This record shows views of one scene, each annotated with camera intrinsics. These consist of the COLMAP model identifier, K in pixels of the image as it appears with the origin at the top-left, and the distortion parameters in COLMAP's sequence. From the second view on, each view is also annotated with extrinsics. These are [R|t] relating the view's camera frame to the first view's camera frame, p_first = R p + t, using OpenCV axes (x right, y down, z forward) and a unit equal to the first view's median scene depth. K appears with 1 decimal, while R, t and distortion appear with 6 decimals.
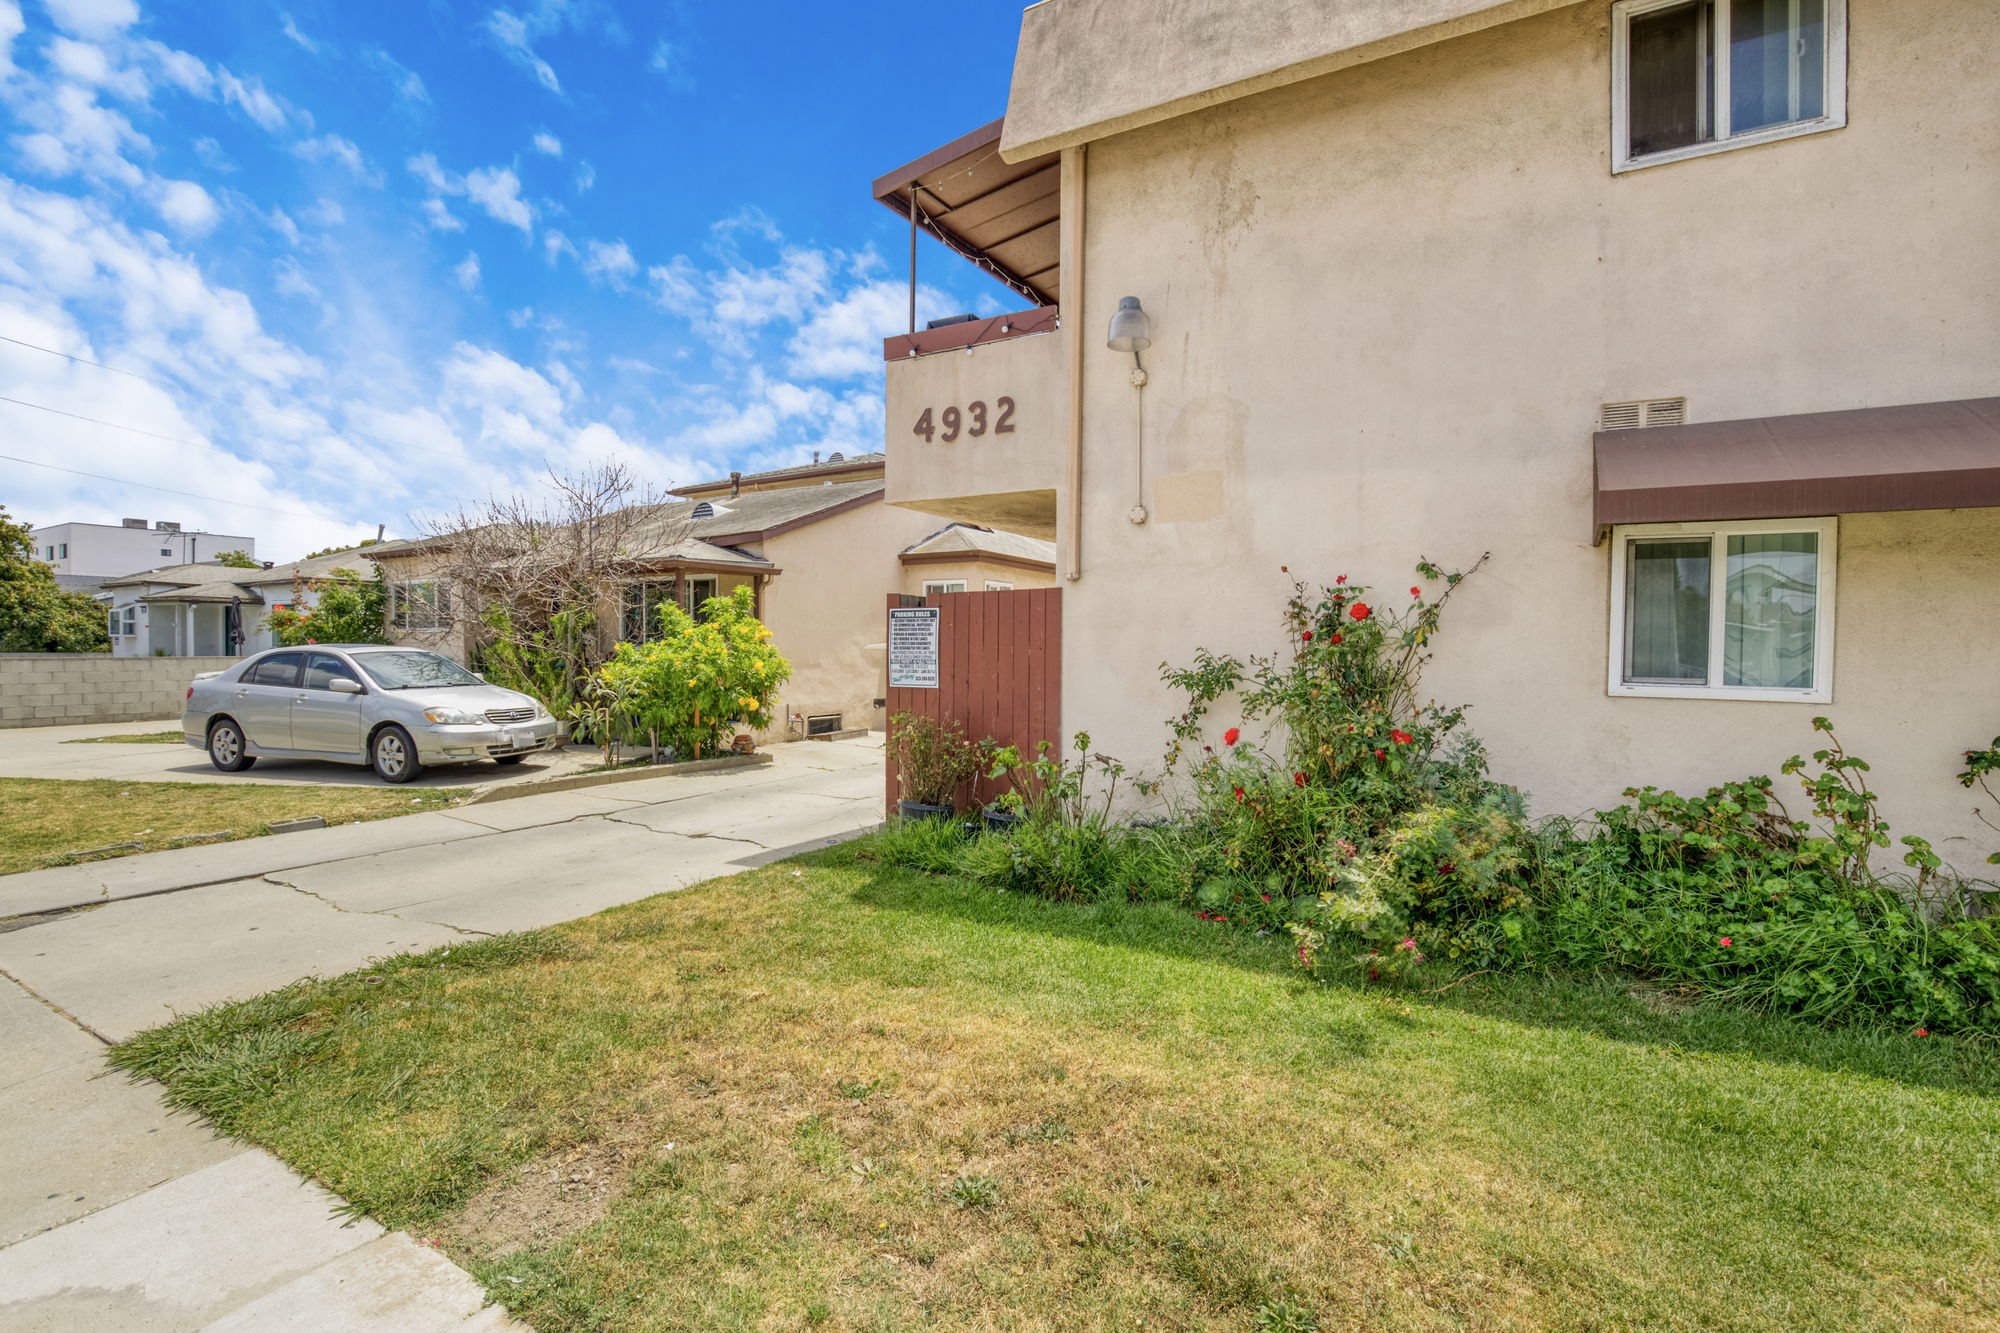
lens RADIAL K [[928.2, 0, 1004.6], [0, 928.2, 666.4], [0, 0, 1]] dist [-0.035400, 0.007096]
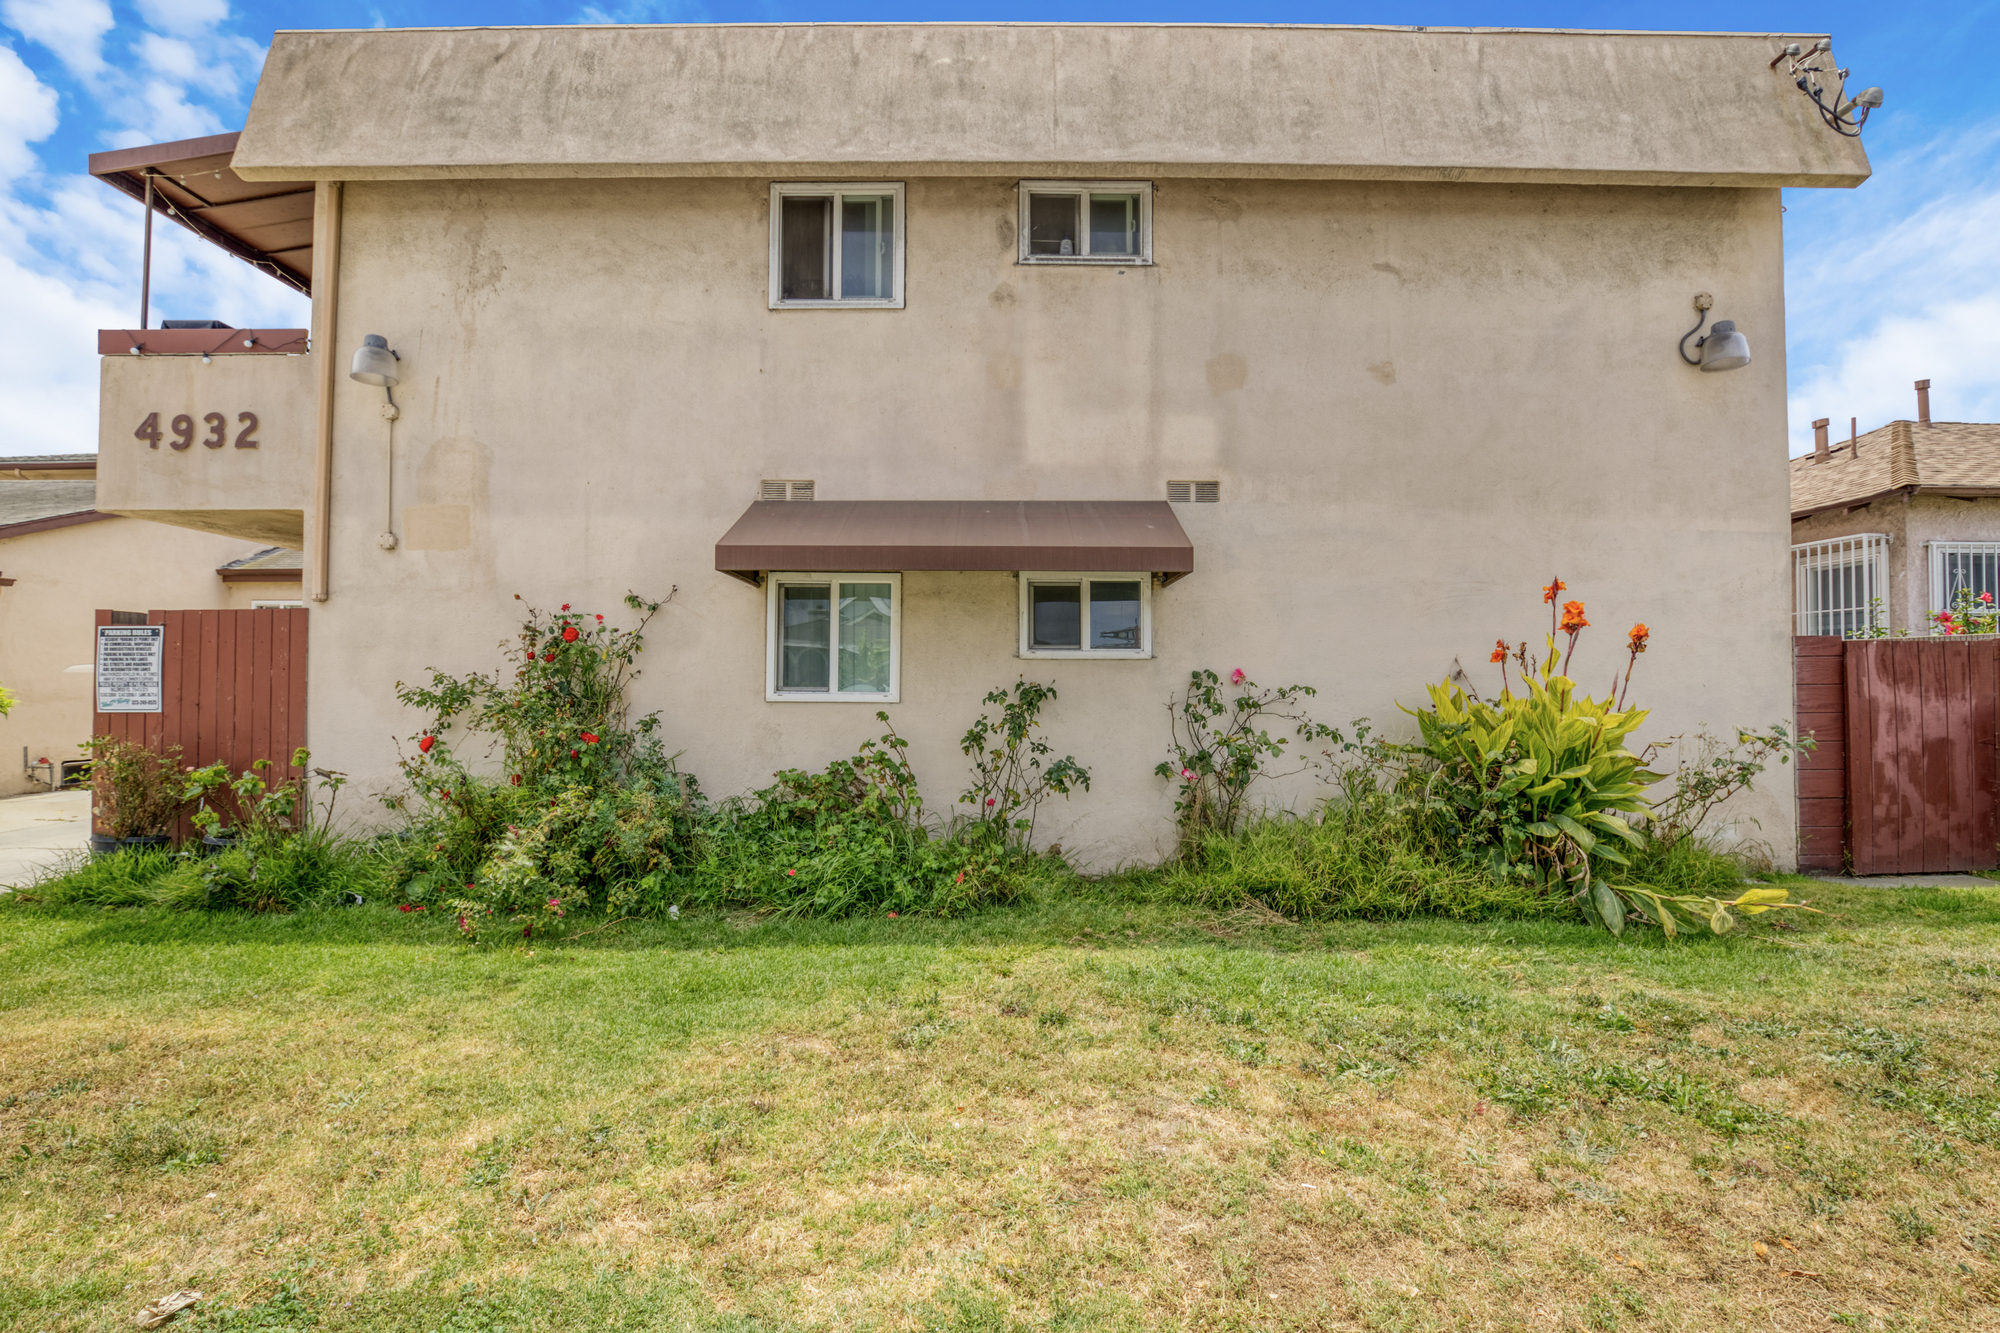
lens RADIAL K [[918.1, 0, 1000.0], [0, 918.1, 666.5], [0, 0, 1]] dist [-0.036623, 0.007589]
pose [[0.855979, 0.002267, 0.517006, 0.218712], [0.016448, 0.999365, -0.031615, 0.023712], [-0.516750, 0.035565, 0.855398, -0.242055]]
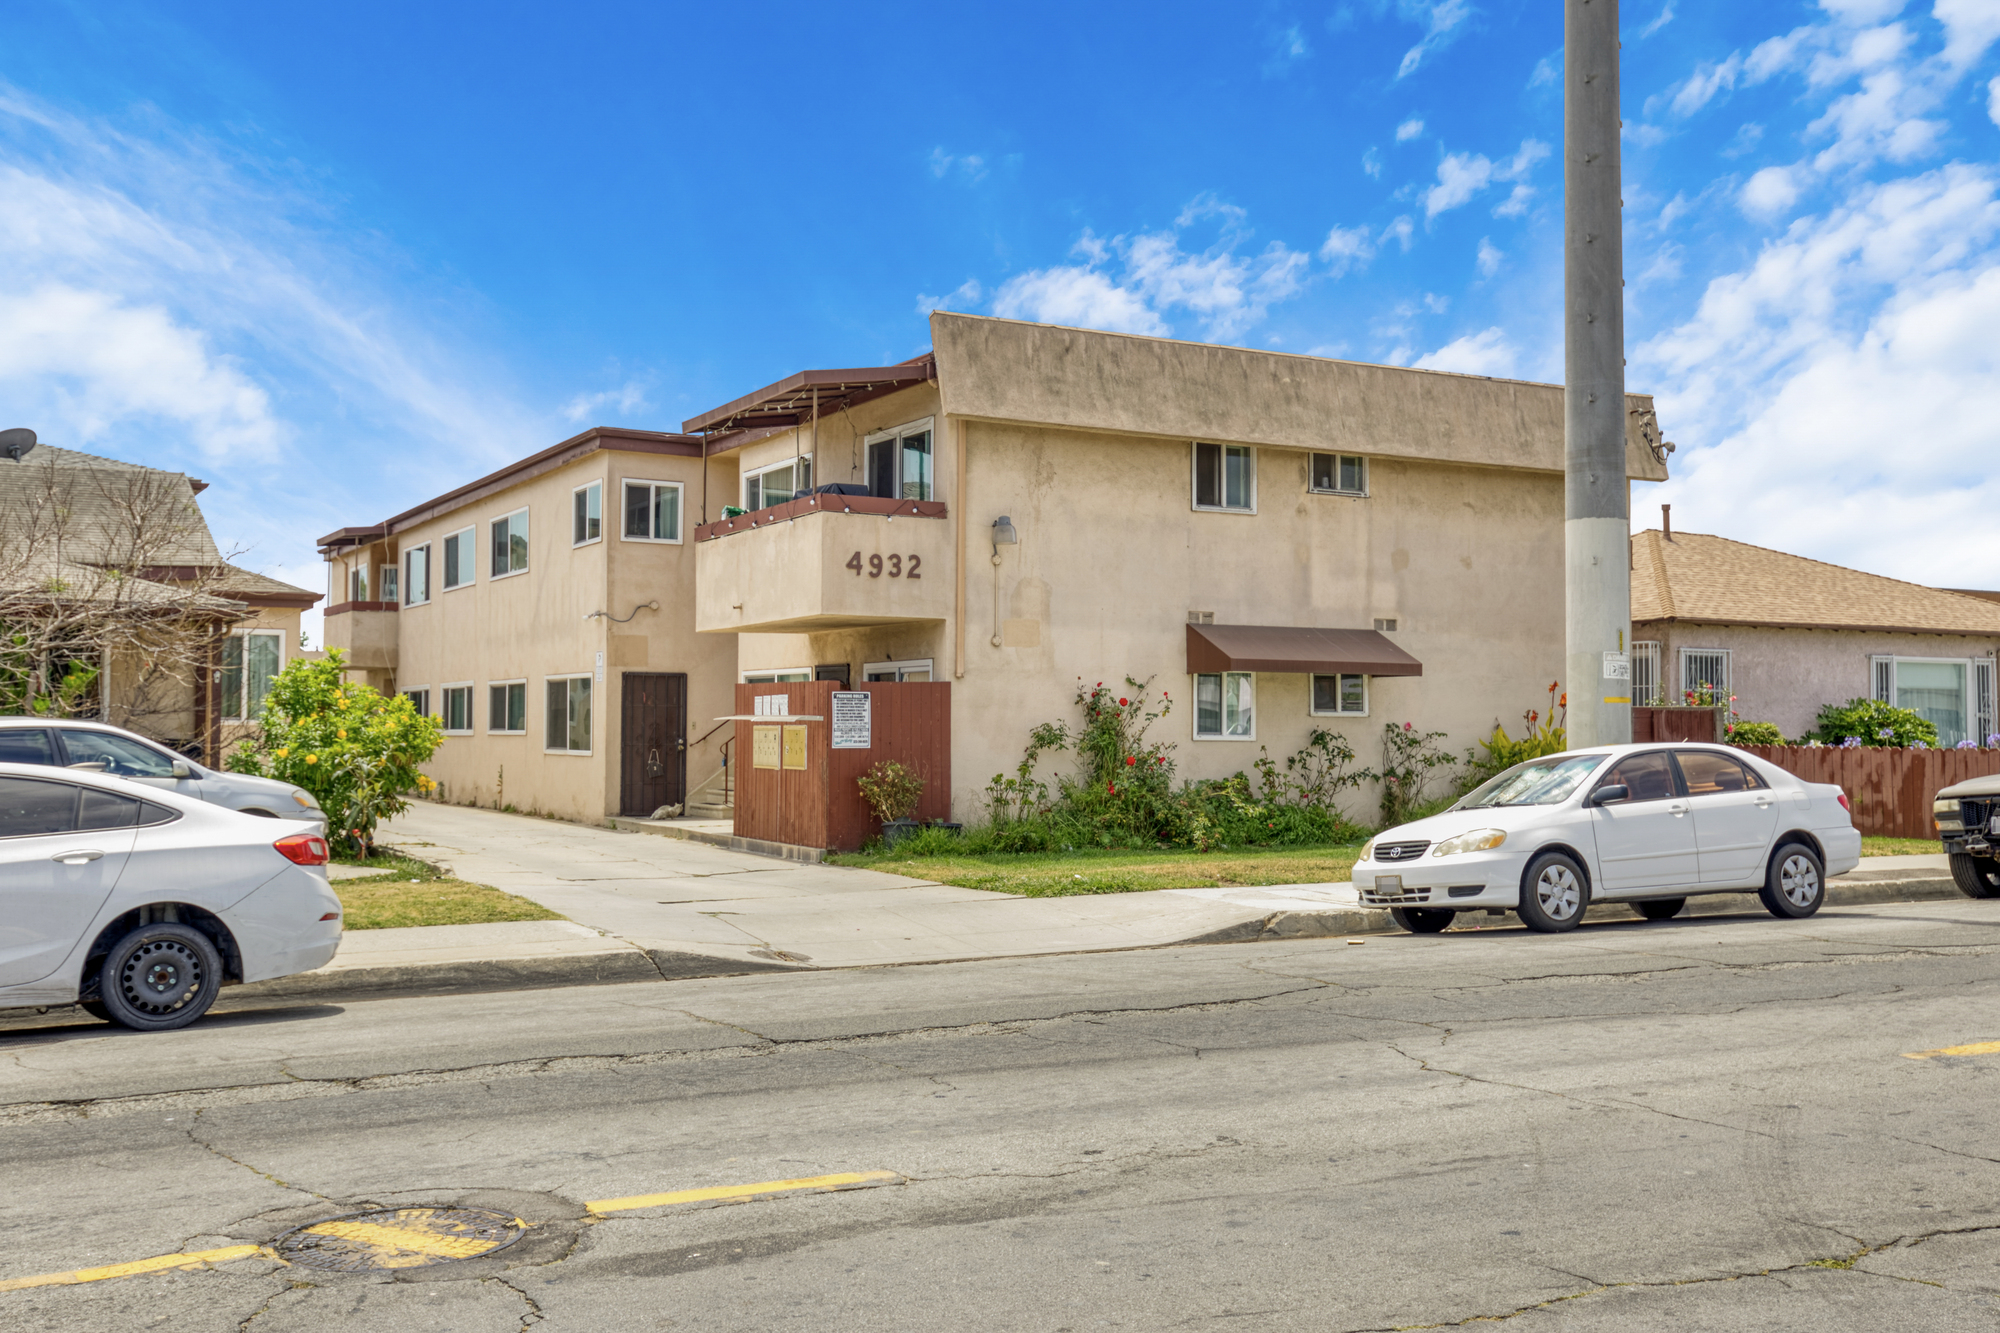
lens RADIAL K [[1914.2, 0, 989.7], [0, 1914.2, 664.7], [0, 0, 1]] dist [0.064214, -0.000591]
pose [[0.503145, 0.022420, 0.863911, -3.007101], [0.018540, 0.999153, -0.036727, 0.008201], [-0.864003, 0.034496, 0.502304, -0.774092]]
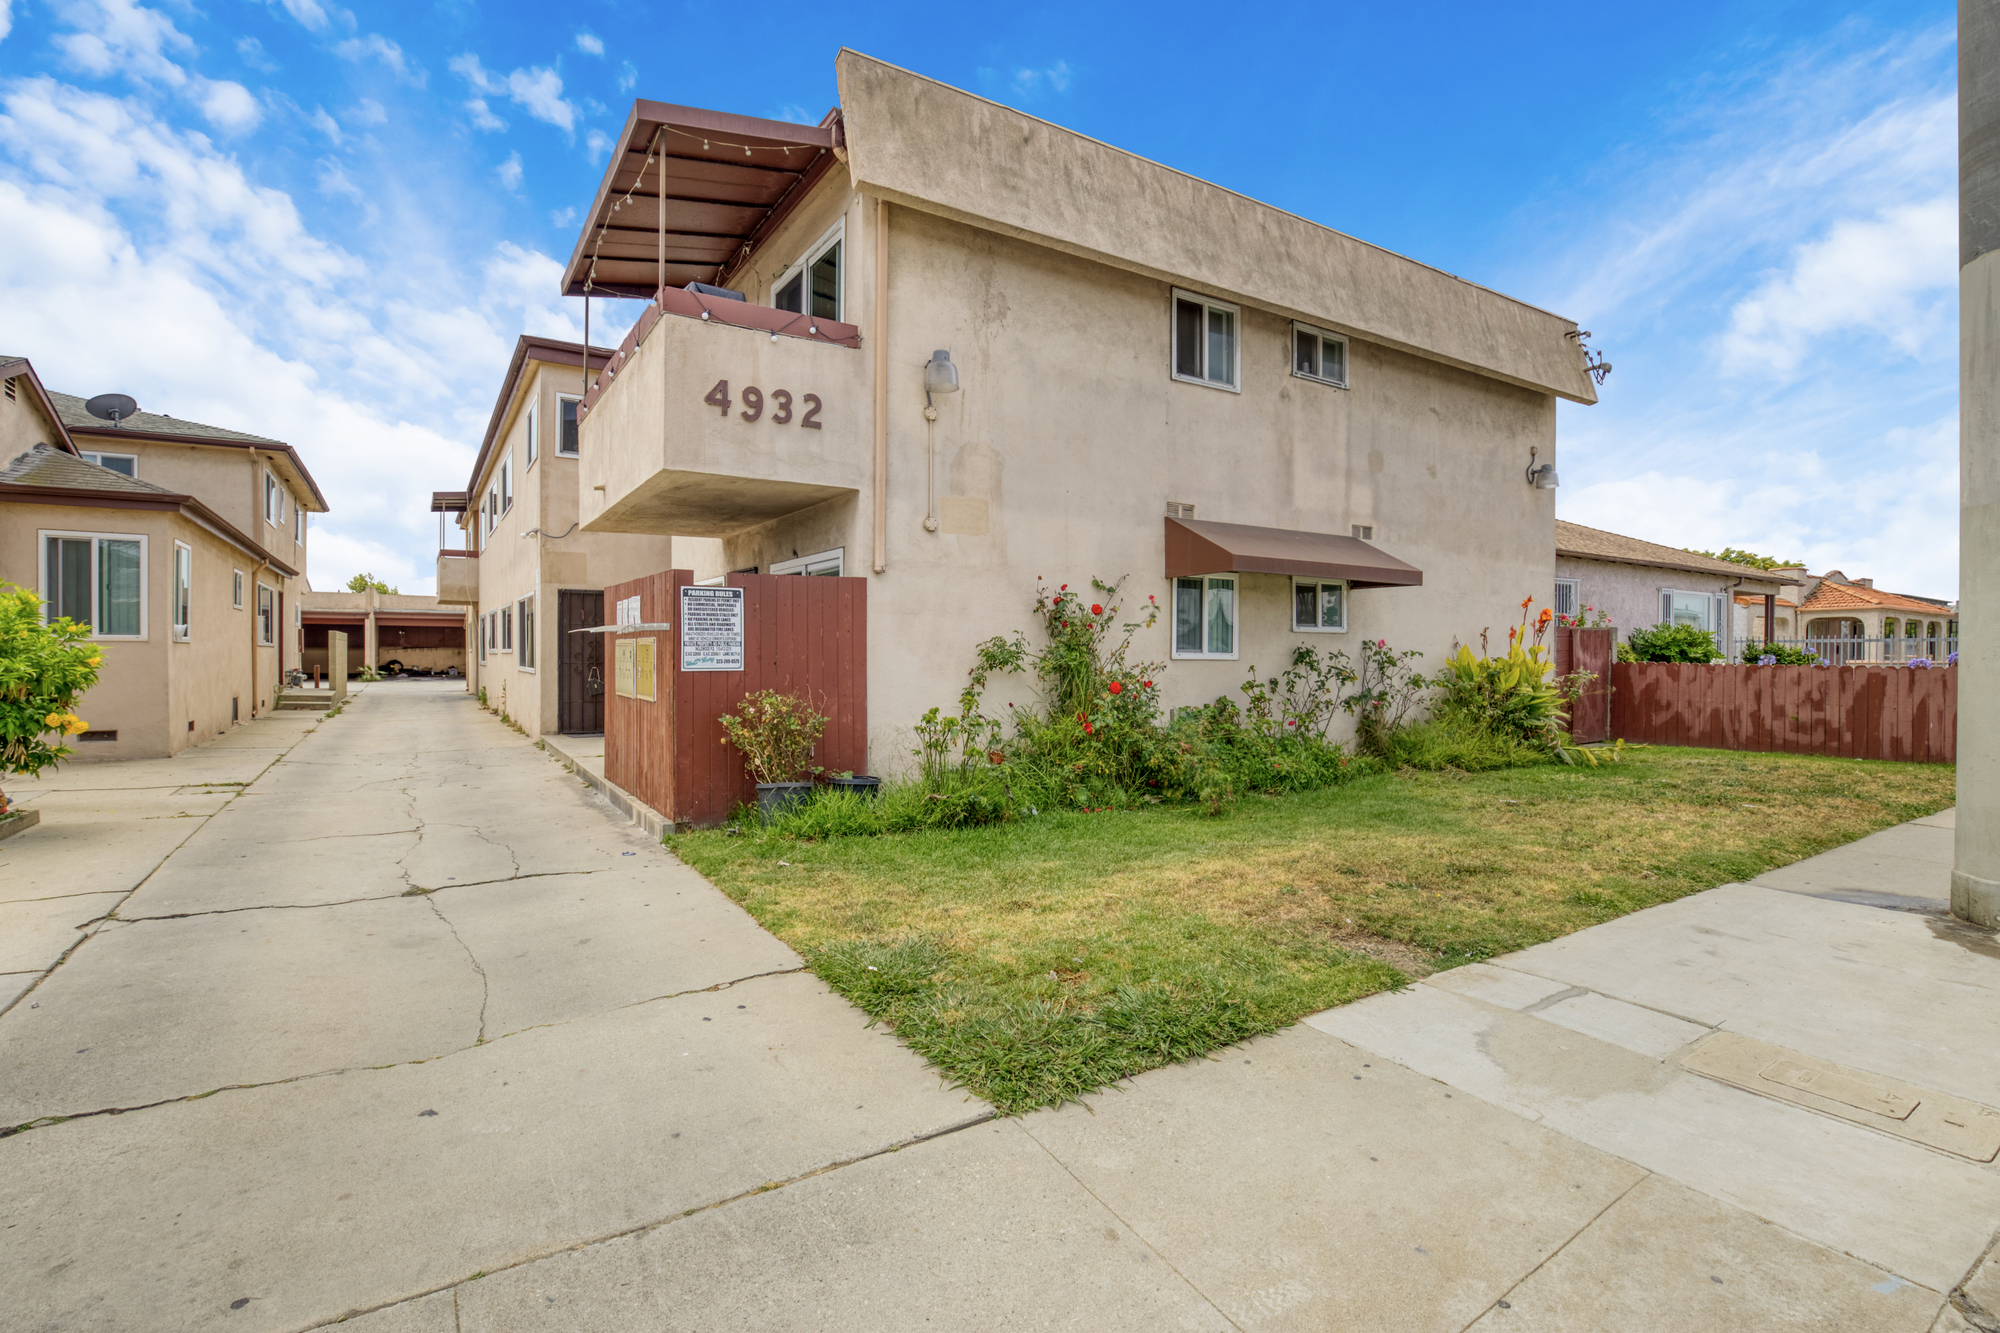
lens RADIAL K [[949.3, 0, 1001.2], [0, 949.3, 668.5], [0, 0, 1]] dist [-0.034332, 0.007931]
pose [[0.446662, -0.021889, 0.894435, -0.998280], [0.017765, 0.999721, 0.015594, 0.012207], [-0.894527, 0.008924, 0.446926, 0.365255]]
